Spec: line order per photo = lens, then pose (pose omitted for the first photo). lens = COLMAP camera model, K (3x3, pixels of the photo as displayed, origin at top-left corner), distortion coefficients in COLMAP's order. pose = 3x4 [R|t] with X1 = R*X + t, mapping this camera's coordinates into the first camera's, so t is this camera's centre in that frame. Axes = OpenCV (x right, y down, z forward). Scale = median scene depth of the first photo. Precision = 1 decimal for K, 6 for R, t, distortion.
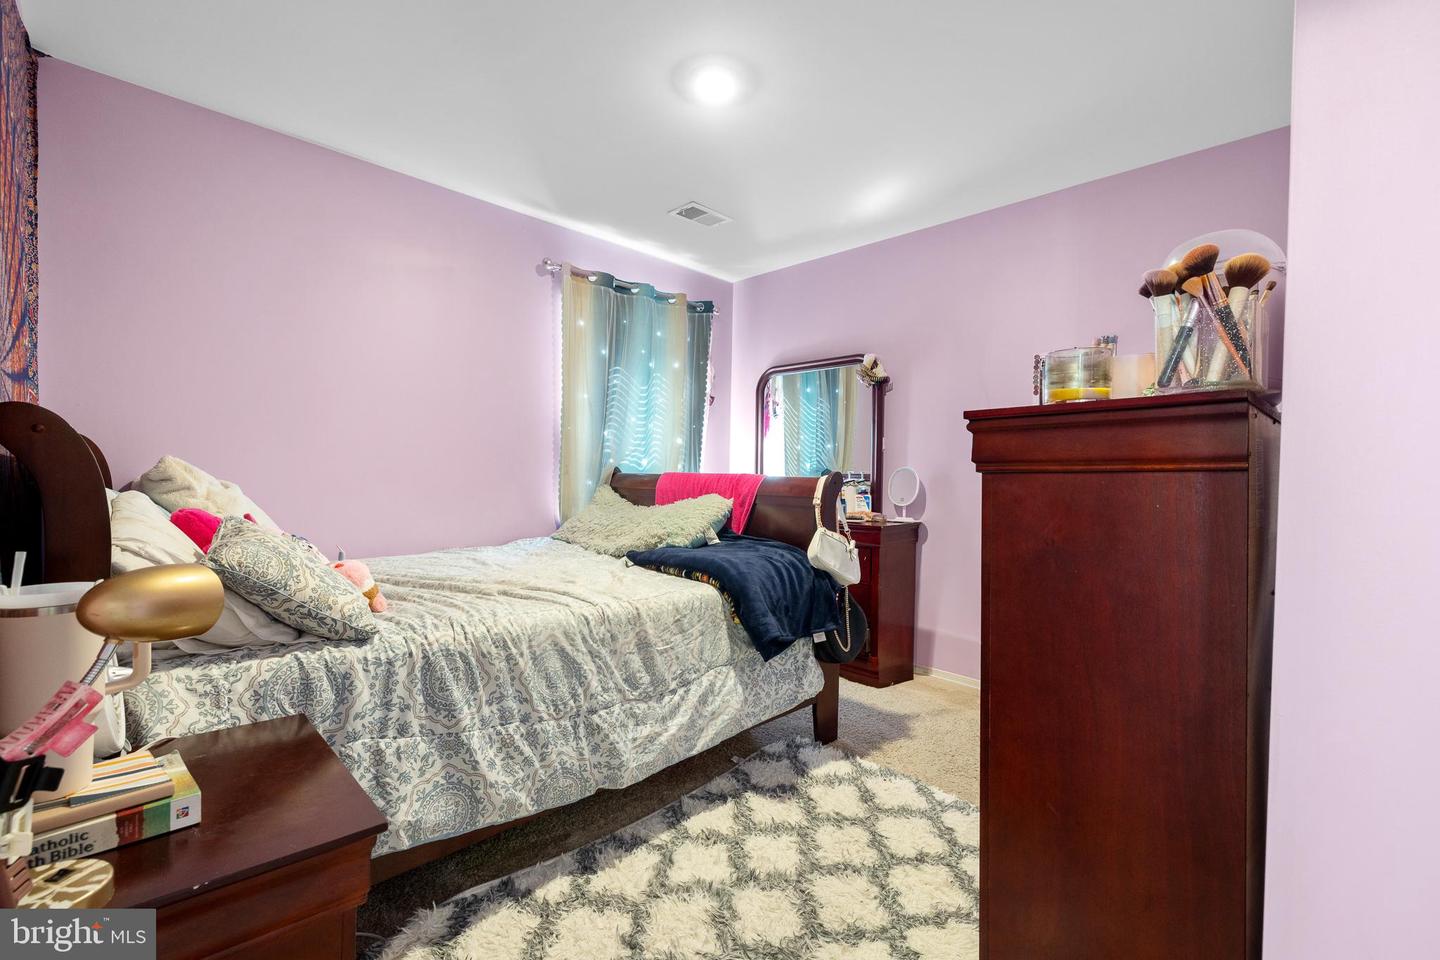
lens RADIAL K [[599.5, 0, 720.0], [0, 599.5, 480.0], [0, 0, 1]] dist [-0.002029, -0.000625]
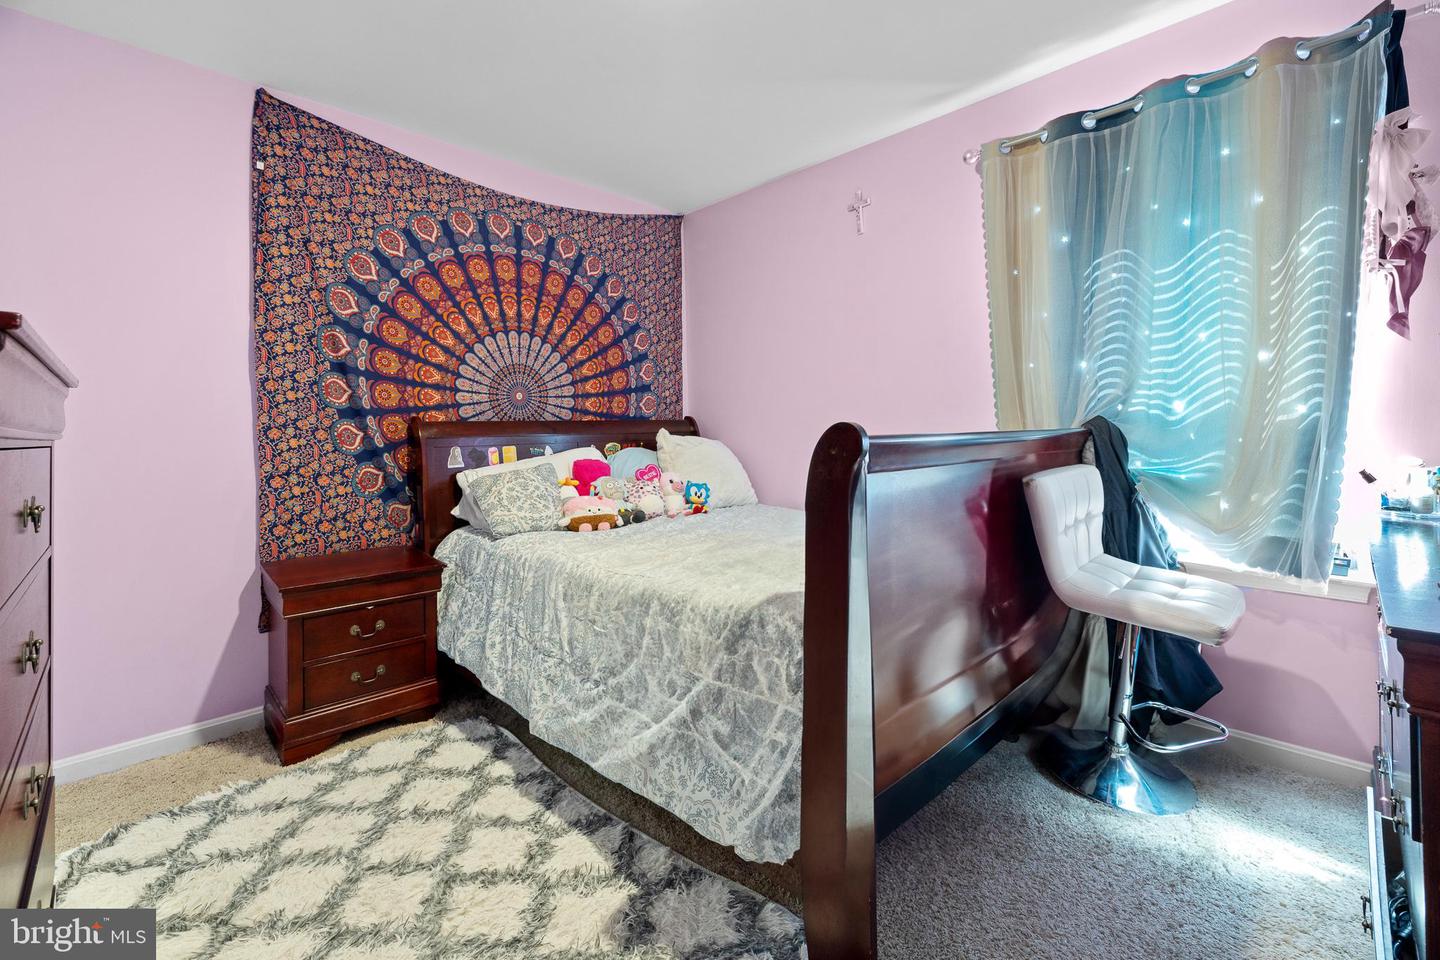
lens RADIAL K [[599.9, 0, 726.3], [0, 599.9, 435.1], [0, 0, 1]] dist [-0.002327, -0.000248]
pose [[0.029310, -0.015776, -0.999446, 0.818926], [0.005814, 0.999861, -0.015612, 0.005072], [0.999553, -0.005353, 0.029398, 1.176406]]
